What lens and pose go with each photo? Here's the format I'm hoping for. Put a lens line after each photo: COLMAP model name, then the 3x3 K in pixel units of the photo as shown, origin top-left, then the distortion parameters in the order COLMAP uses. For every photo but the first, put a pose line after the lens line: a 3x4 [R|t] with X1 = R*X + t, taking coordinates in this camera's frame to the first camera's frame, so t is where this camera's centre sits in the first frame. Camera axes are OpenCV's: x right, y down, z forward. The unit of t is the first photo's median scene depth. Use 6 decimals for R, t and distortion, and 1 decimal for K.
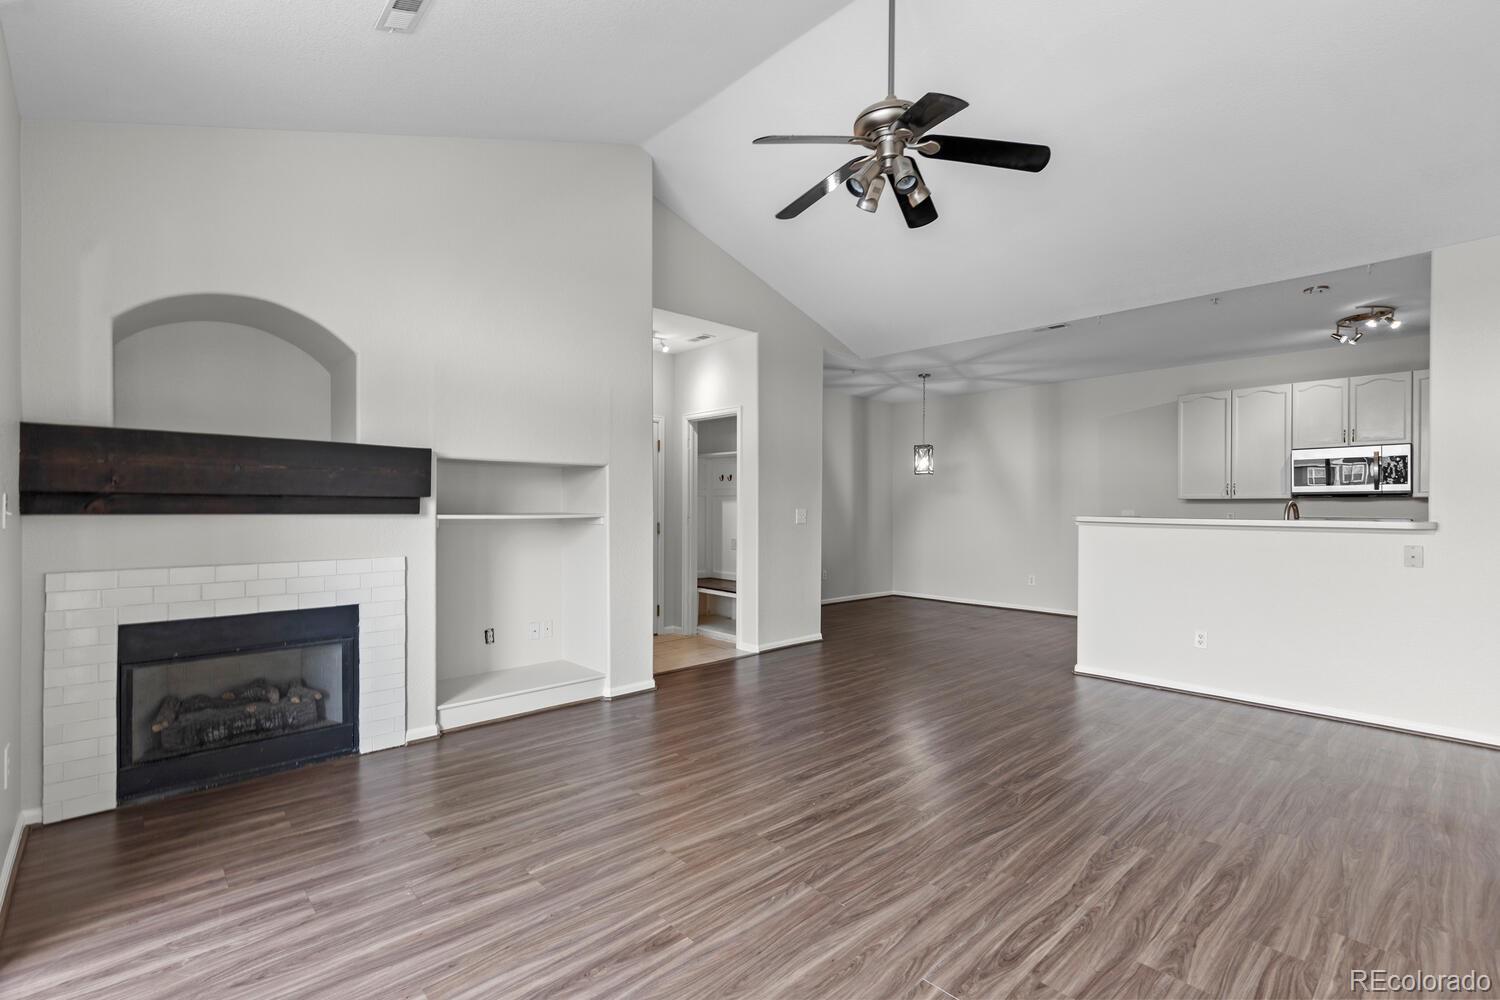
lens RADIAL K [[677.7, 0, 750.0], [0, 677.7, 500.0], [0, 0, 1]] dist [0.003411, 0.000206]
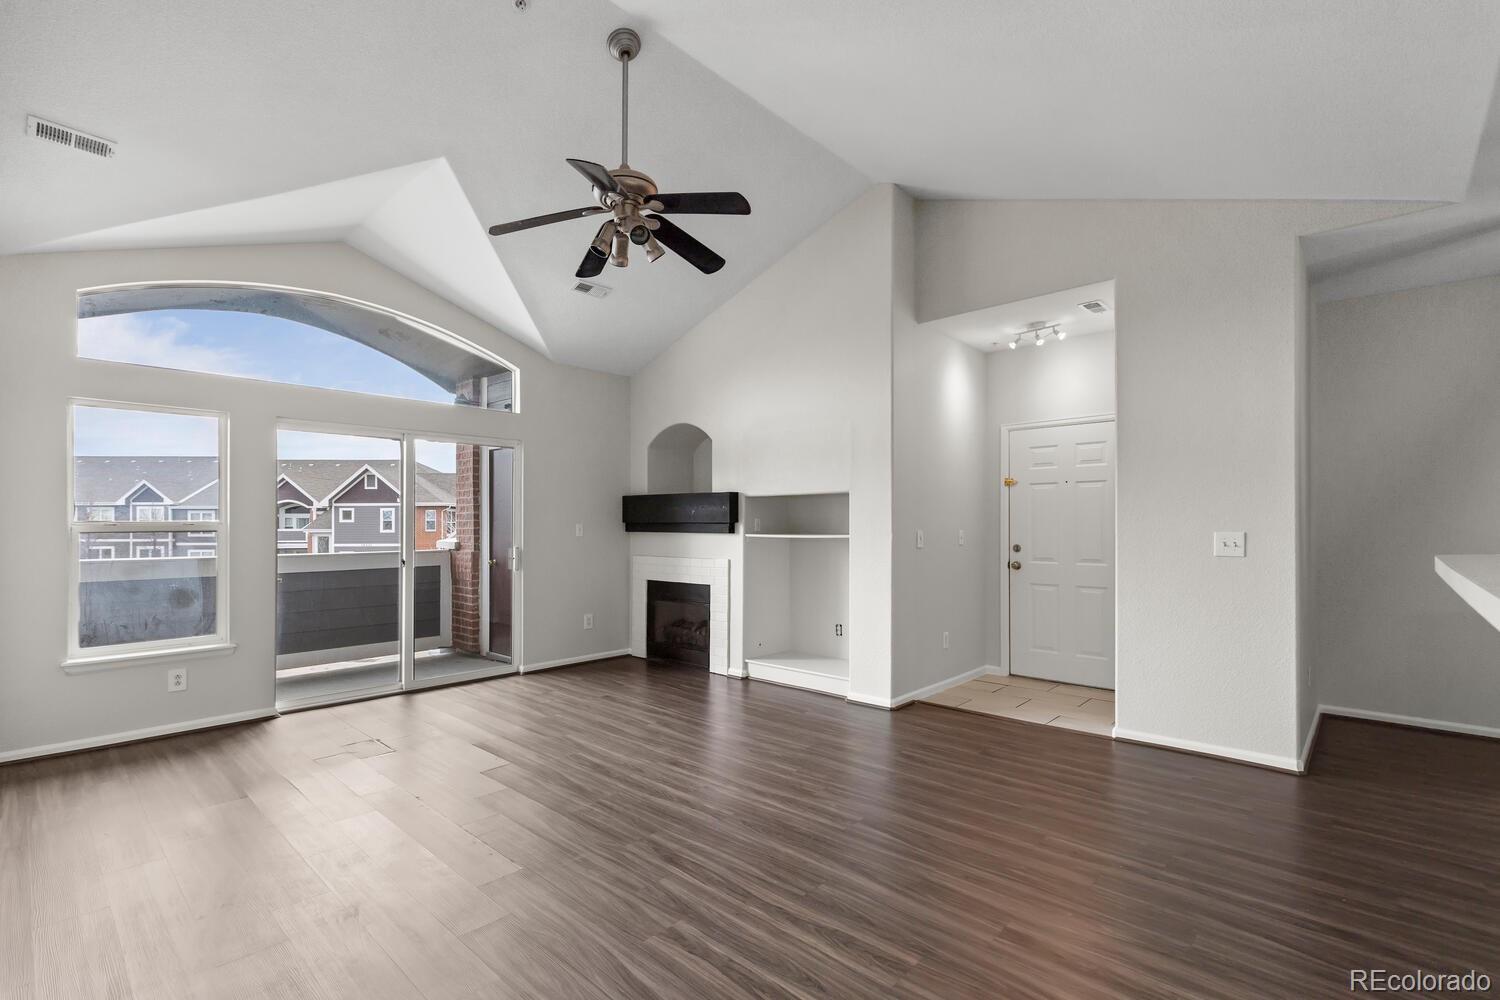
lens RADIAL K [[686.5, 0, 744.2], [0, 686.5, 513.3], [0, 0, 1]] dist [0.000566, 0.000020]
pose [[0.065901, -0.018586, -0.997653, 1.221157], [0.014054, 0.999745, -0.017697, 0.002954], [0.997727, -0.012855, 0.066146, 1.007371]]
